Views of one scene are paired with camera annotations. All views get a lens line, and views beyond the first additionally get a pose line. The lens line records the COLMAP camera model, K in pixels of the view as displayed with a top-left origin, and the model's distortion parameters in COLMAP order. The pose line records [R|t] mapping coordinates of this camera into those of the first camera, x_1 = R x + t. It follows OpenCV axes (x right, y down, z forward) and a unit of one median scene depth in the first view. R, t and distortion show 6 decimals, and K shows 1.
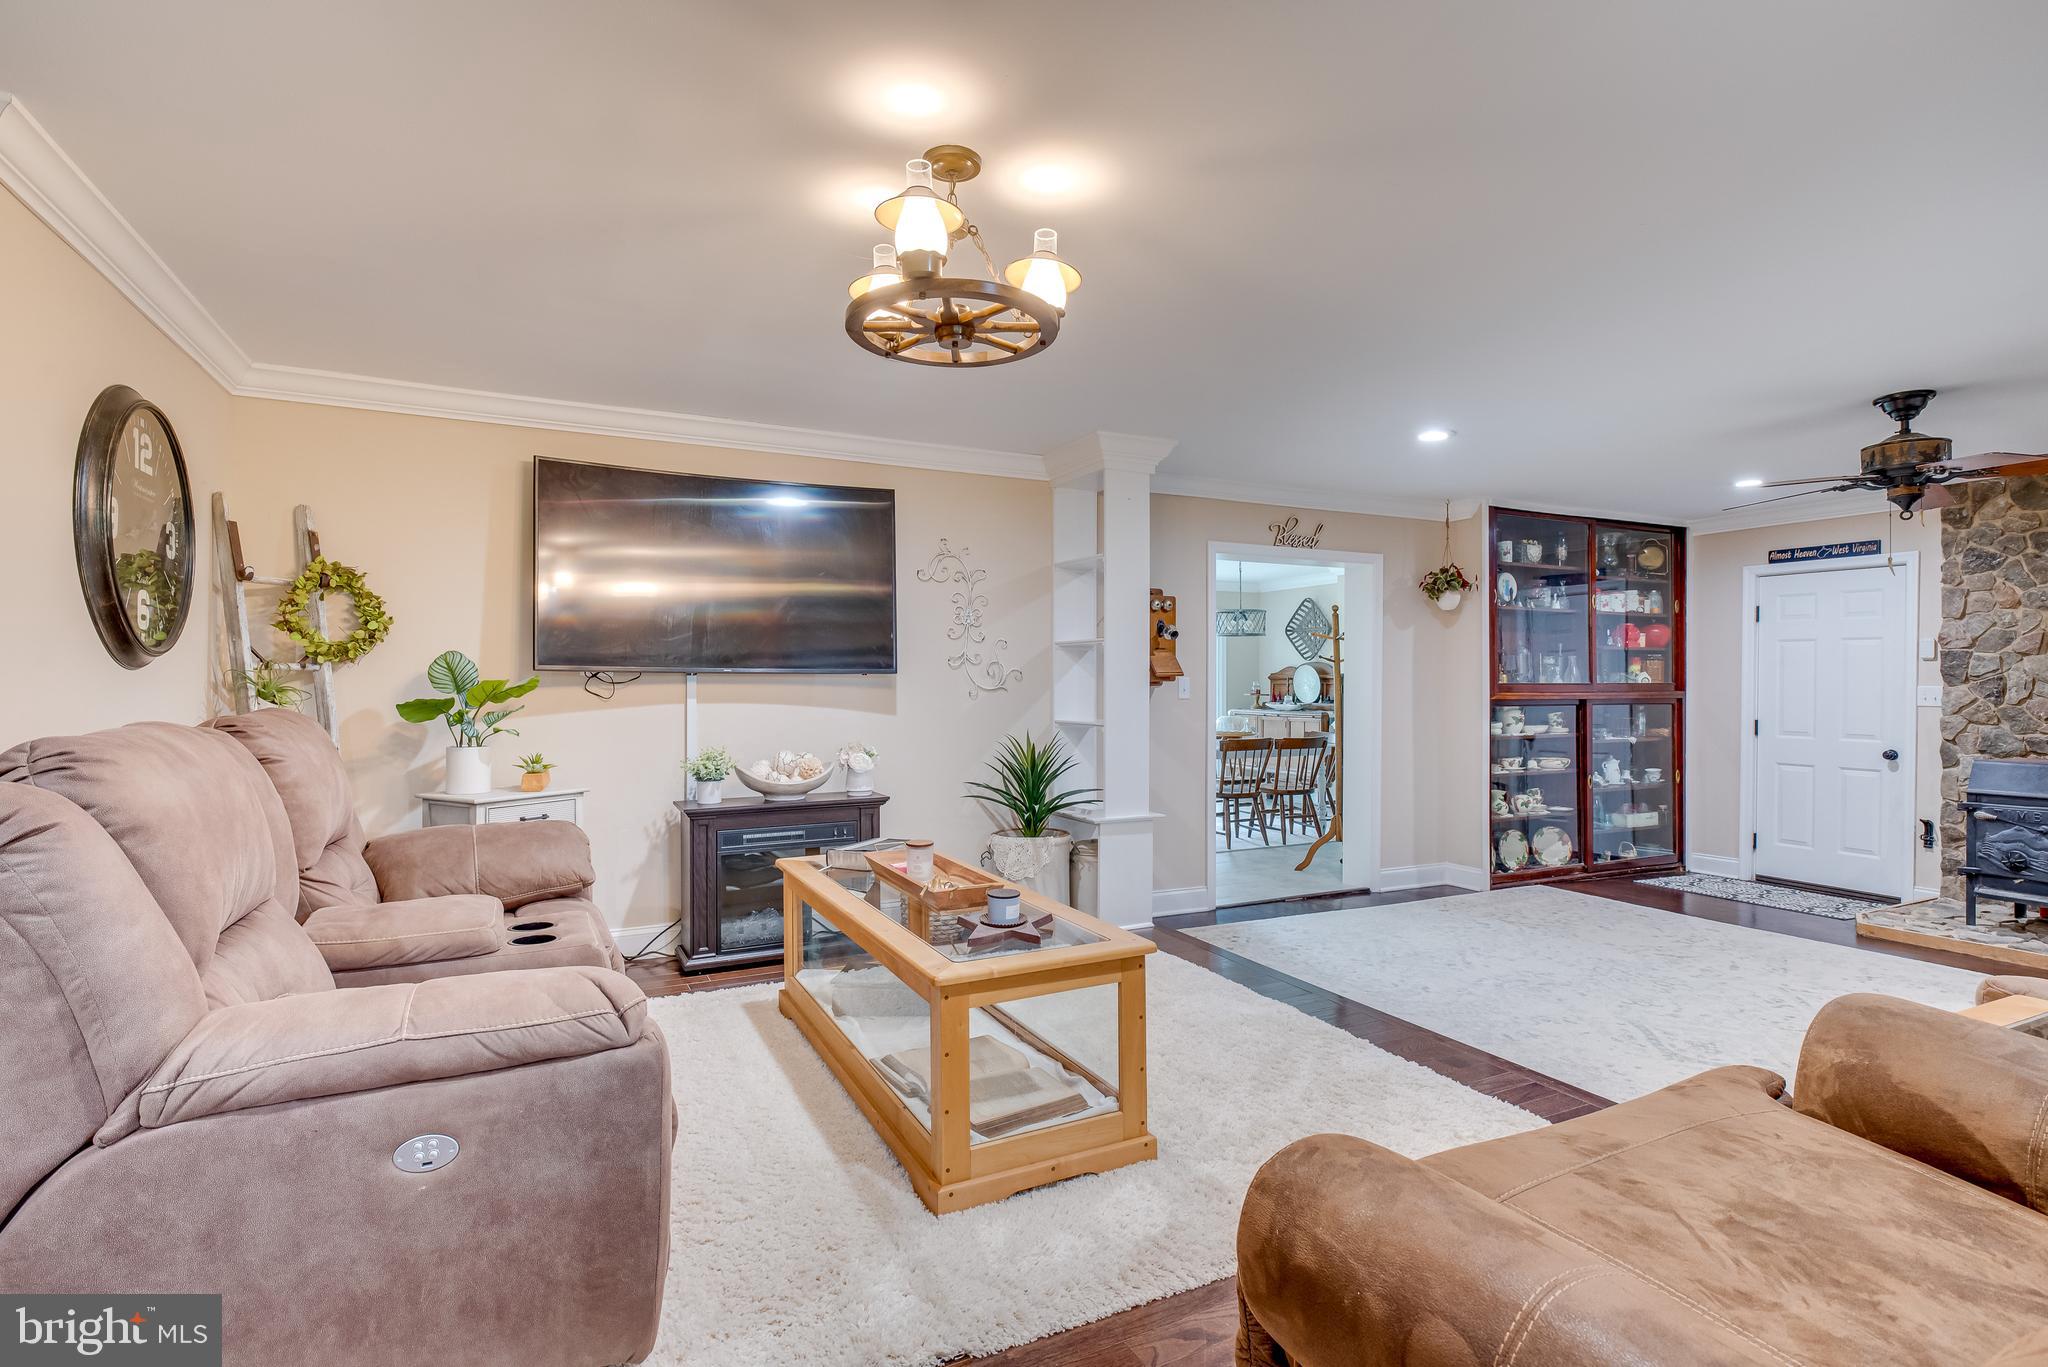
lens RADIAL K [[994.7, 0, 1027.1], [0, 994.7, 683.4], [0, 0, 1]] dist [0.002085, -0.006184]
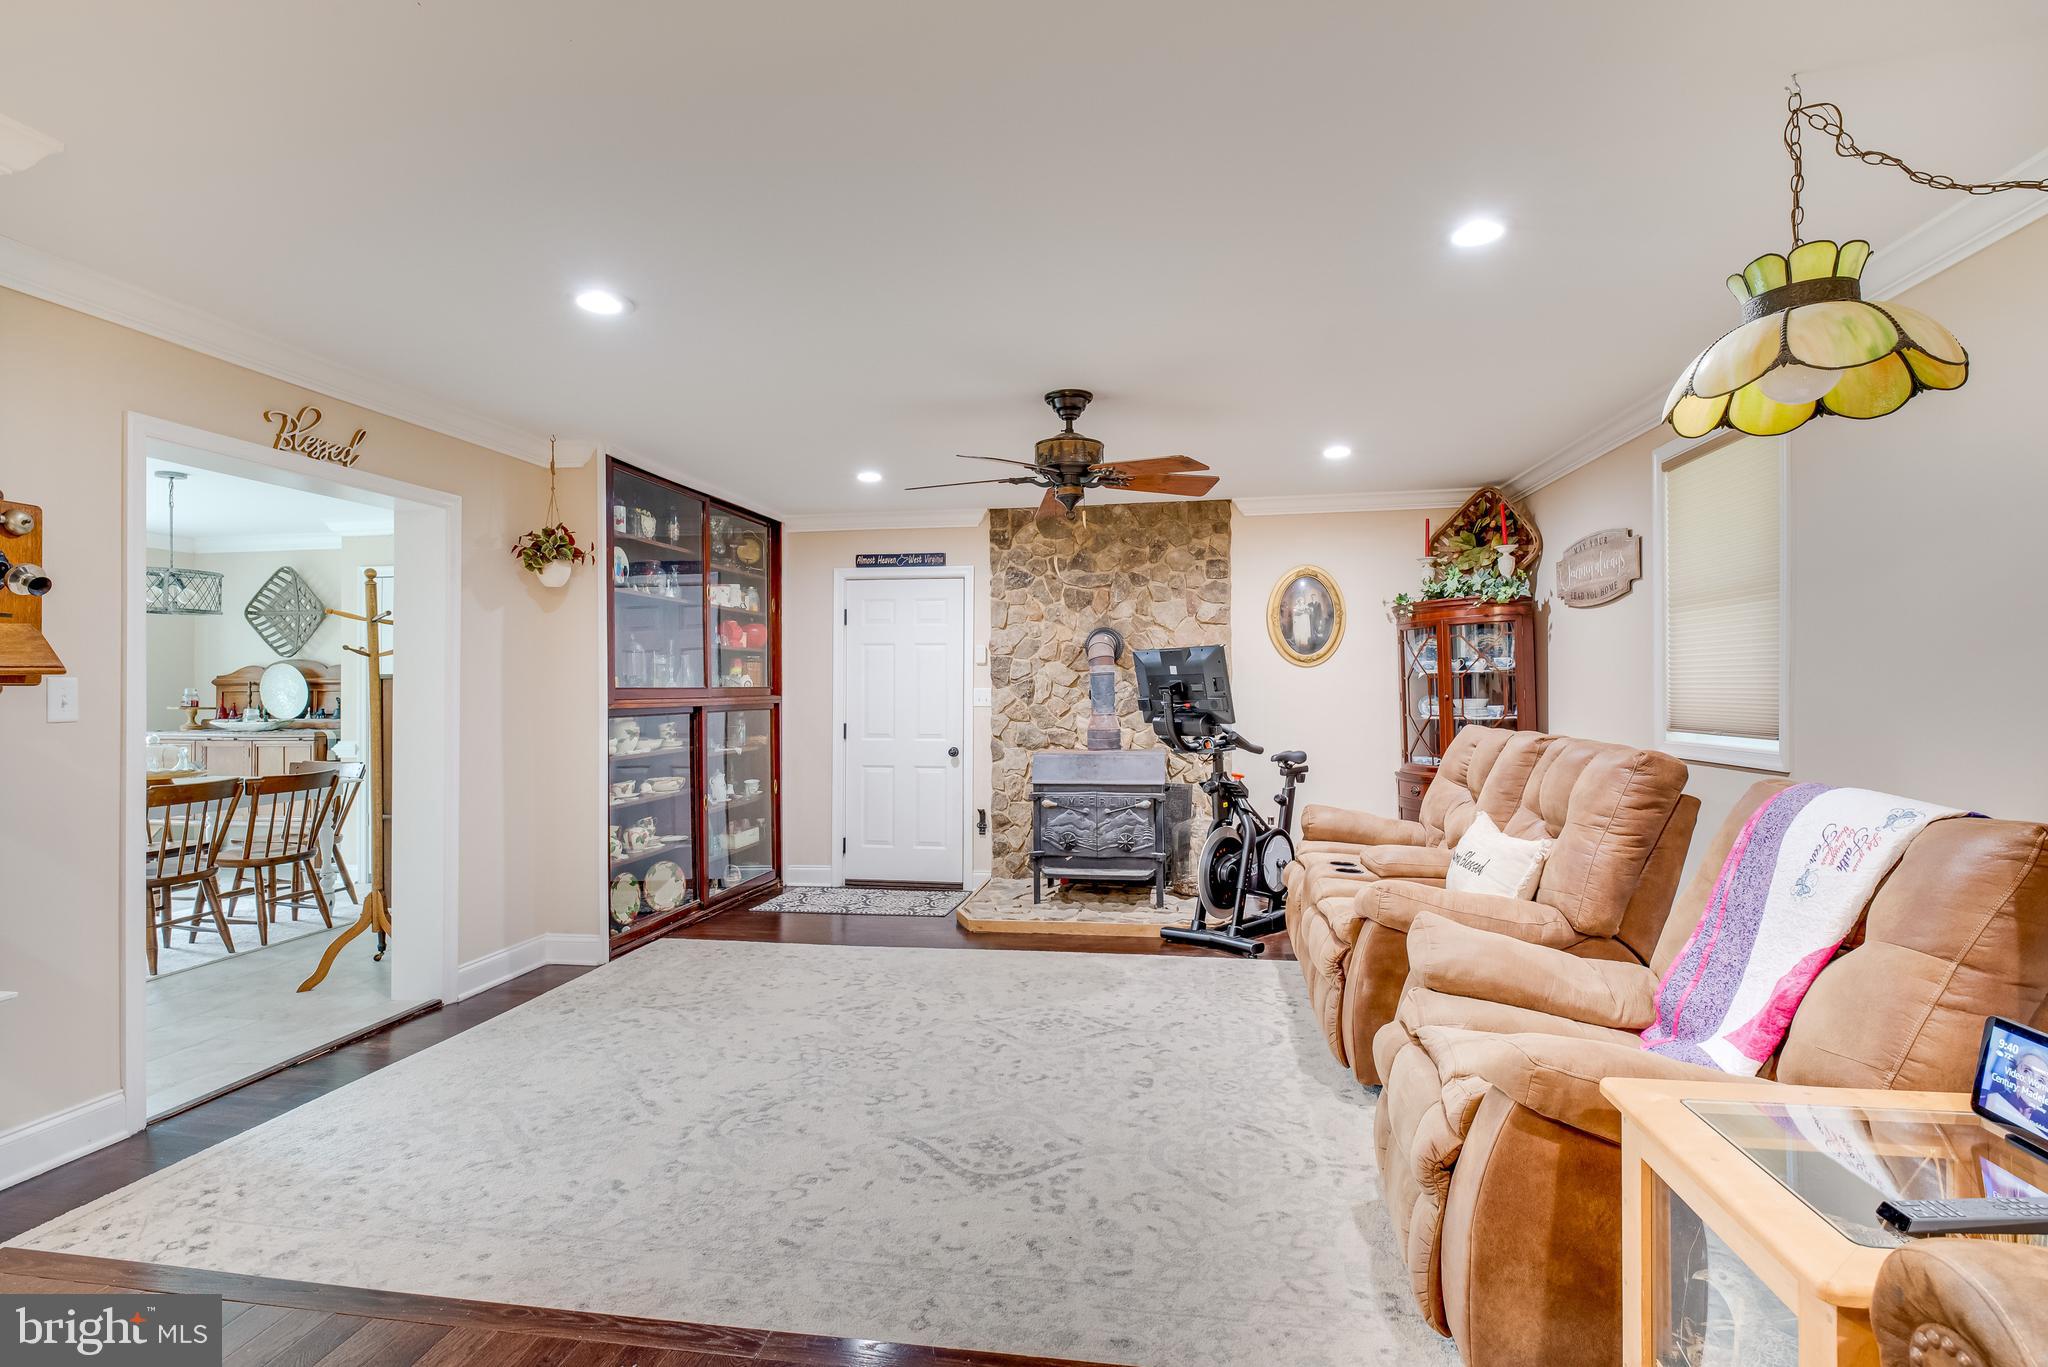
lens RADIAL K [[994.7, 0, 1030.9], [0, 994.7, 679.3], [0, 0, 1]] dist [0.002085, -0.006184]
pose [[0.580094, 0.002221, 0.814547, 0.032446], [0.006818, 0.999948, -0.007582, 0.001262], [-0.814521, 0.009952, 0.580048, 0.285820]]
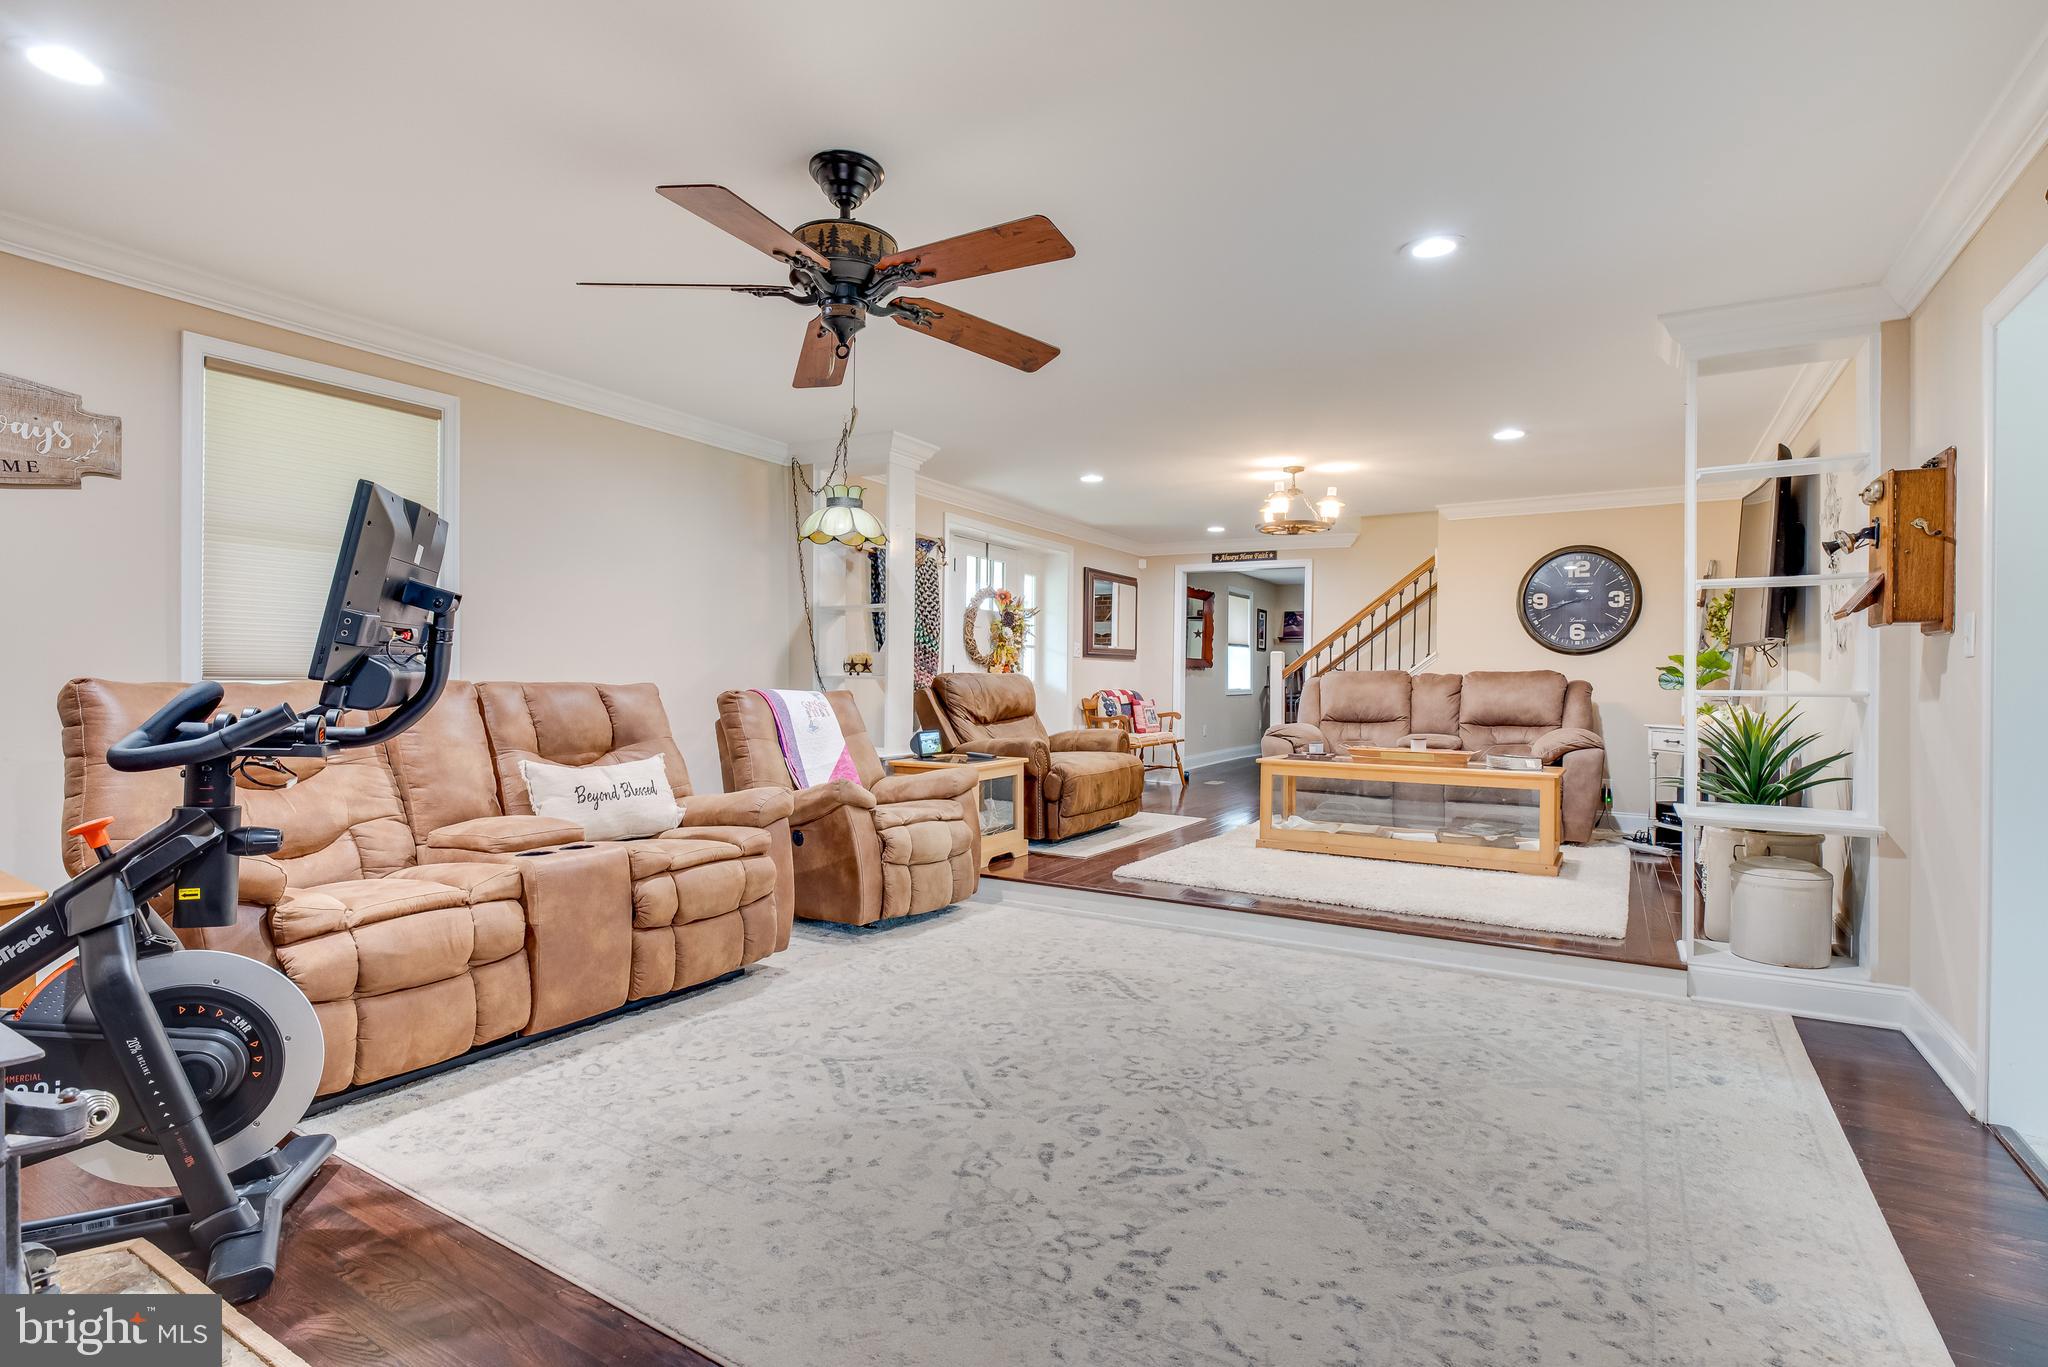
lens RADIAL K [[994.7, 0, 1013.4], [0, 994.7, 680.4], [0, 0, 1]] dist [0.002085, -0.006184]
pose [[-0.847994, -0.008251, -0.529941, 0.711809], [-0.011362, 0.999932, 0.002613, 0.025980], [0.529884, 0.008237, -0.848030, 1.013713]]
